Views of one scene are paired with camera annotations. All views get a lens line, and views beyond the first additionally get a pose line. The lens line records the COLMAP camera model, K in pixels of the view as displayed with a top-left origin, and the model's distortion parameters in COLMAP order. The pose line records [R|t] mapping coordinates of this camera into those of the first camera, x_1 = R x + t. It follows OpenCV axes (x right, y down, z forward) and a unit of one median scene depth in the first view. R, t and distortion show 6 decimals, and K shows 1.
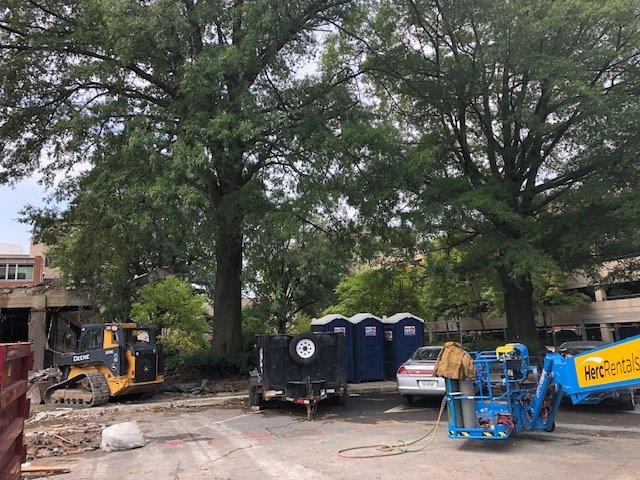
lens RADIAL K [[522.0, 0, 320.0], [0, 522.0, 240.0], [0, 0, 1]] dist [0.014903, -0.020151]
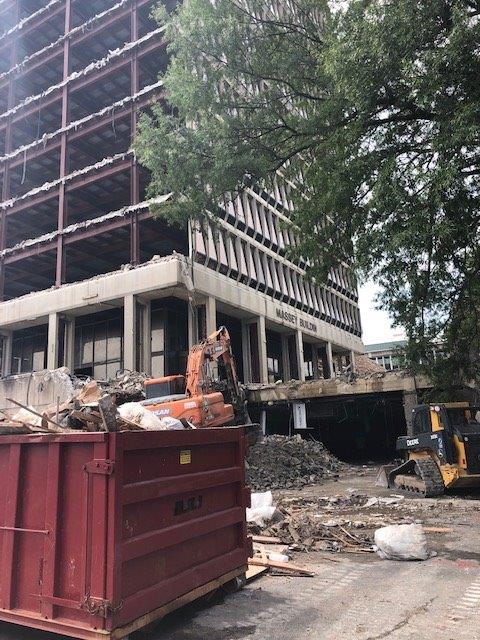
lens RADIAL K [[522.0, 0, 240.0], [0, 522.0, 320.0], [0, 0, 1]] dist [0.014903, -0.020151]
pose [[0.625367, -0.151754, -0.765432, 0.092838], [0.149946, 0.985997, -0.072975, 0.037712], [0.765789, -0.069137, 0.639365, 0.205935]]
